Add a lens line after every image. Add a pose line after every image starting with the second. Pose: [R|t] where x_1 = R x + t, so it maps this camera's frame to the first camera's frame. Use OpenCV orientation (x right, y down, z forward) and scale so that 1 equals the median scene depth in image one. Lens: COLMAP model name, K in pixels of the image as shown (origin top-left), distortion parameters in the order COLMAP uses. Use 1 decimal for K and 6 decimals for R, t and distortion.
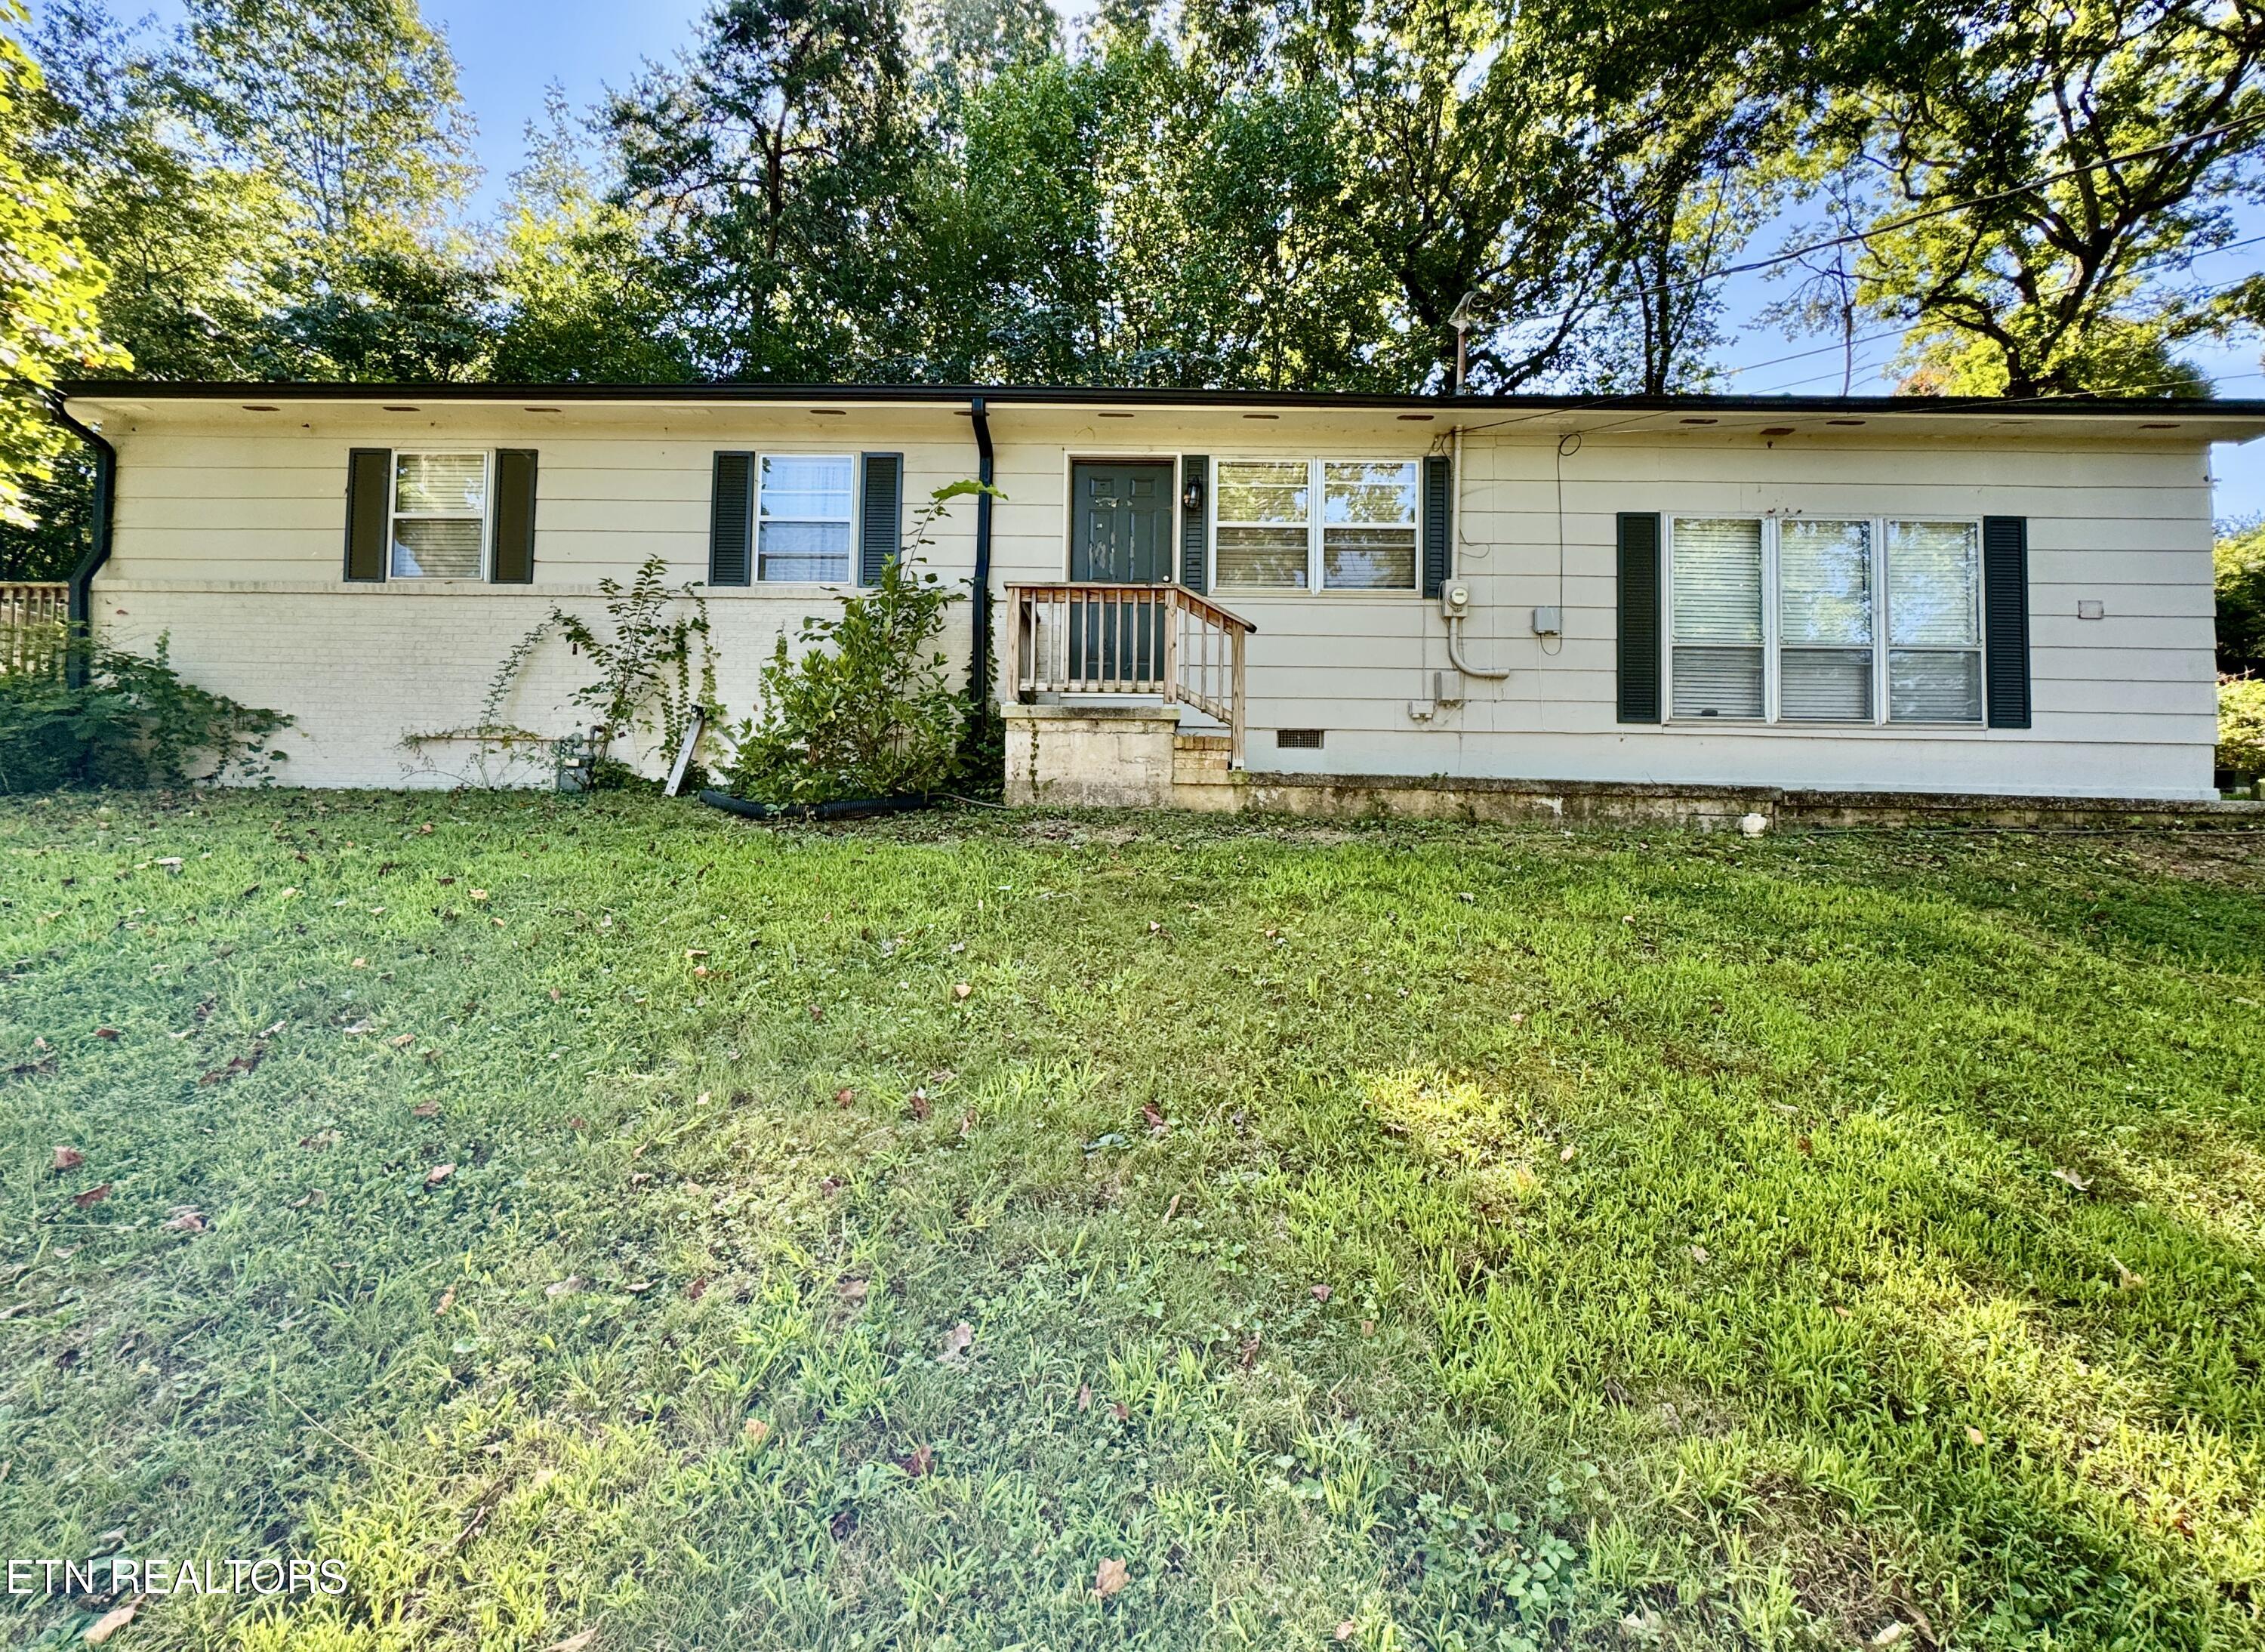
lens RADIAL K [[902.4, 0, 1132.5], [0, 902.4, 826.0], [0, 0, 1]] dist [-0.001165, -0.000010]
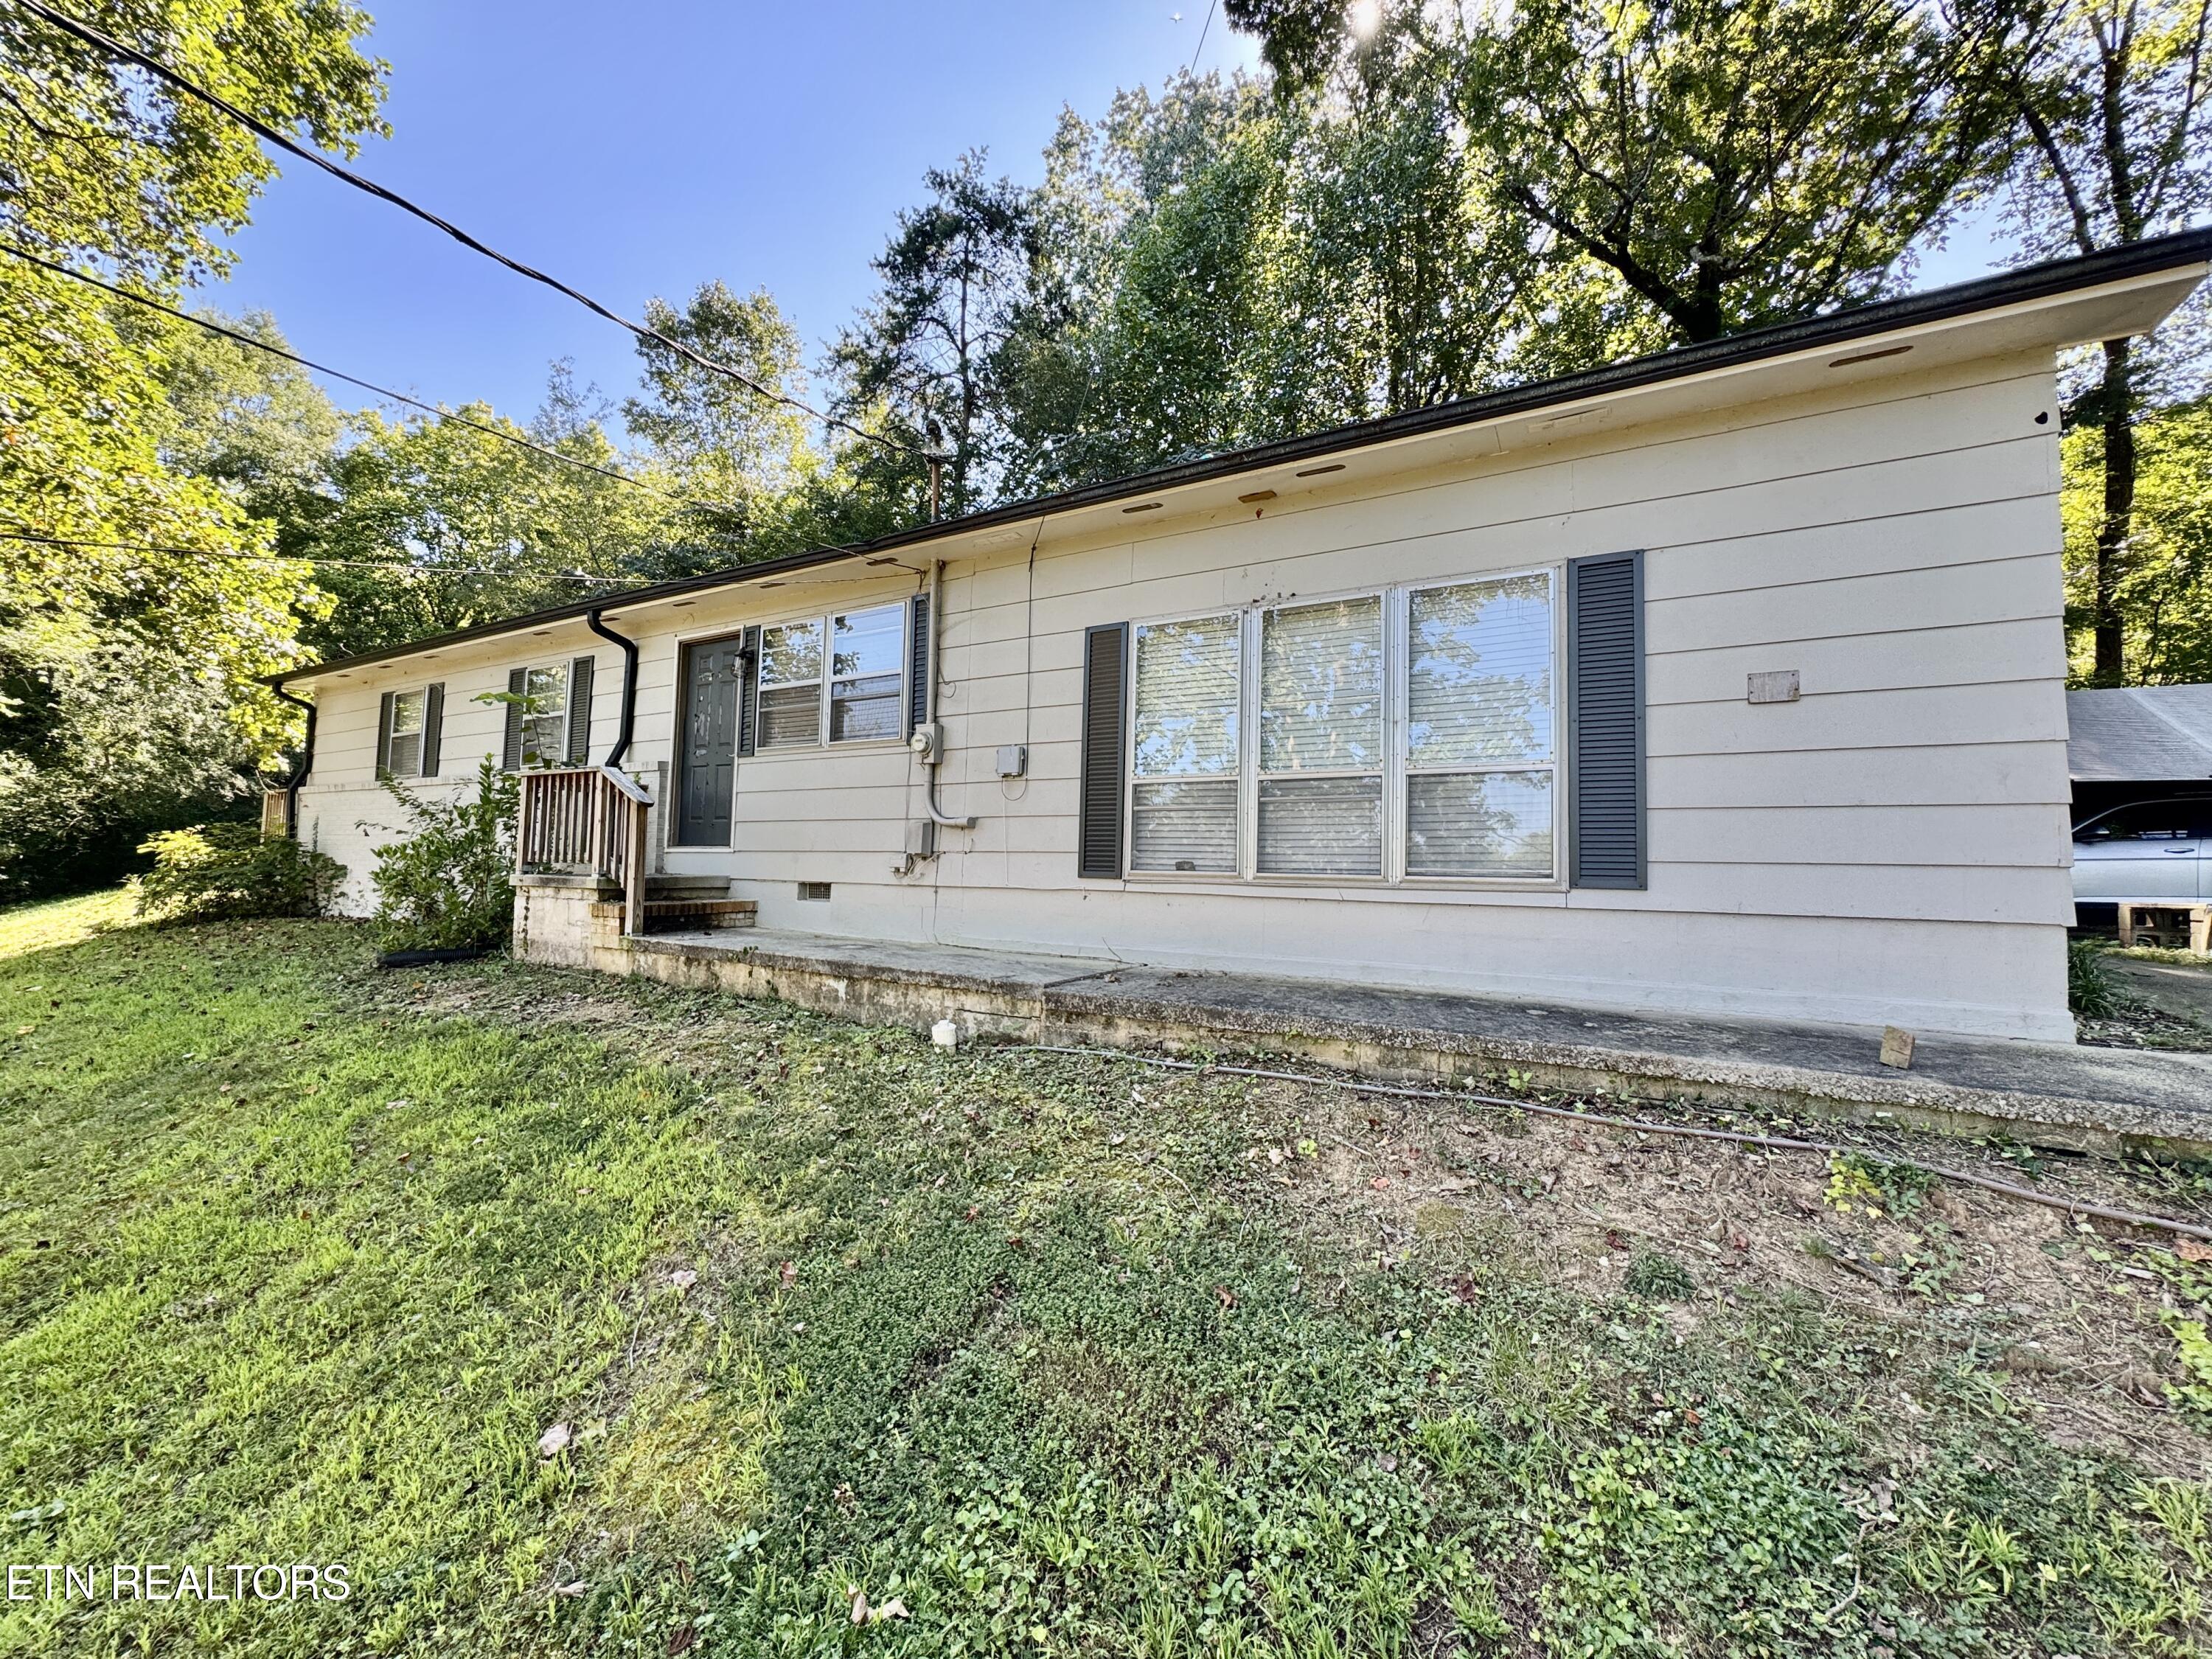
lens RADIAL K [[883.9, 0, 1106.0], [0, 883.9, 829.5], [0, 0, 1]] dist [-0.000165, 0.000185]
pose [[0.881074, -0.022749, -0.472432, 1.110000], [-0.006968, 0.998110, -0.061056, -0.127476], [0.472928, 0.057086, 0.879250, 0.341869]]
